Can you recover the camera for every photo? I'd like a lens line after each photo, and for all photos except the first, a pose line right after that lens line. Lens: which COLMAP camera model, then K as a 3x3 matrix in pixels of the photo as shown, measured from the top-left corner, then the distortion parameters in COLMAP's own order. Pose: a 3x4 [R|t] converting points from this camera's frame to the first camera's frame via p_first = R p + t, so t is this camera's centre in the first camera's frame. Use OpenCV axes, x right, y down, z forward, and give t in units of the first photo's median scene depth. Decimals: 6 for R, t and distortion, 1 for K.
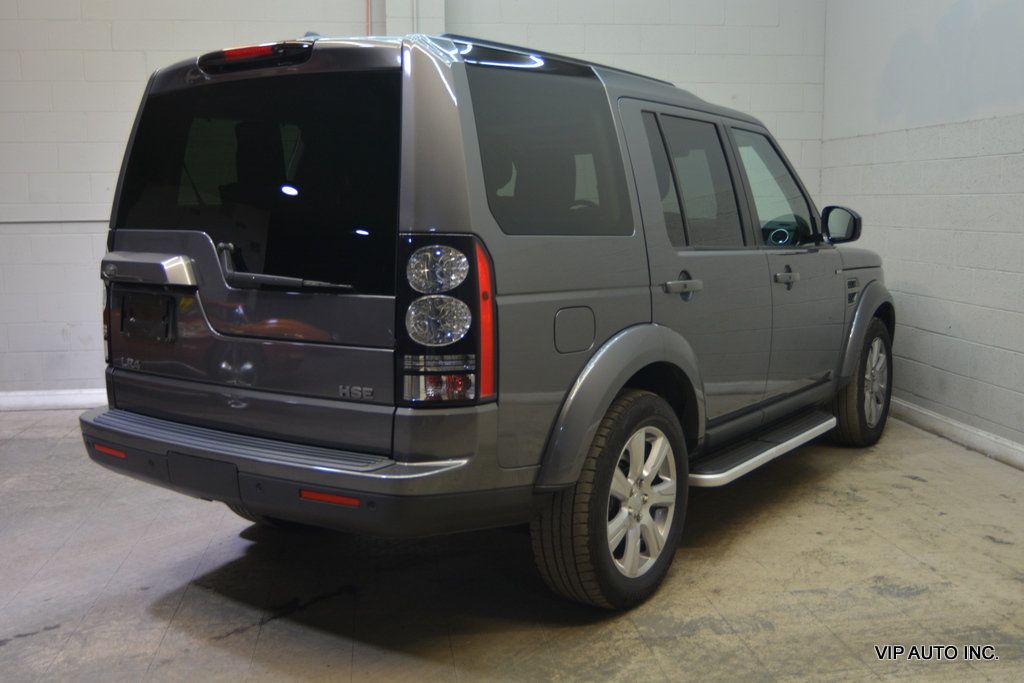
lens RADIAL K [[1036.1, 0, 503.5], [0, 1036.1, 343.9], [0, 0, 1]] dist [-0.001974, 0.000000]
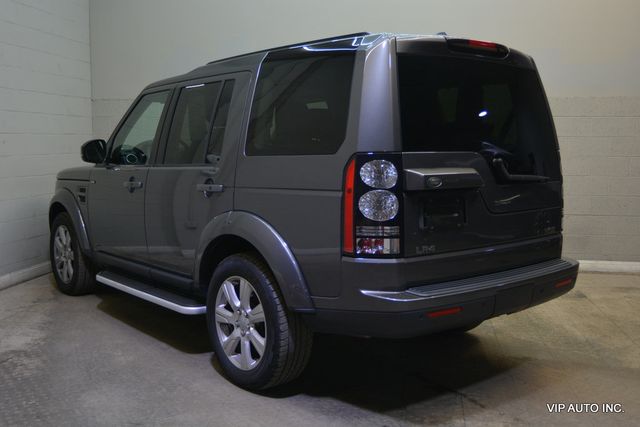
lens RADIAL K [[647.6, 0, 321.8], [0, 647.6, 211.3], [0, 0, 1]] dist [-0.001974, 0.000000]
pose [[0.259720, -0.094214, 0.961077, -1.270063], [0.122468, 0.990407, 0.063993, -0.107488], [-0.957887, 0.101081, 0.268766, 0.942612]]
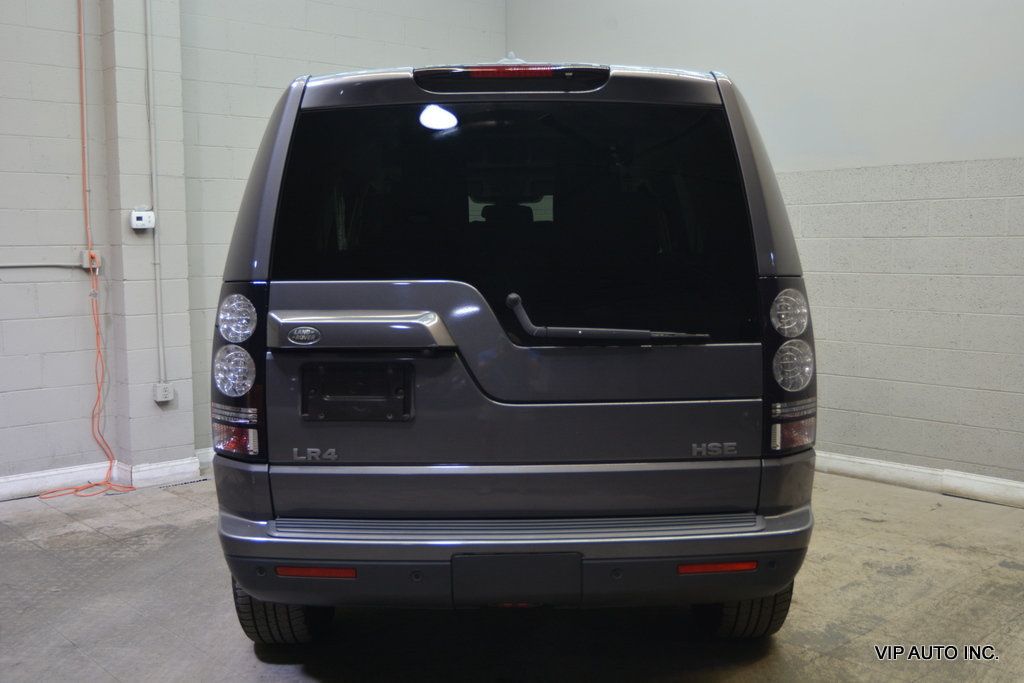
lens RADIAL K [[1036.1, 0, 512.3], [0, 1036.1, 337.3], [0, 0, 1]] dist [-0.001974, 0.000000]
pose [[0.814905, -0.054090, 0.577065, -0.708104], [0.080332, 0.996567, -0.020029, -0.042155], [-0.574001, 0.062678, 0.816452, 0.296501]]
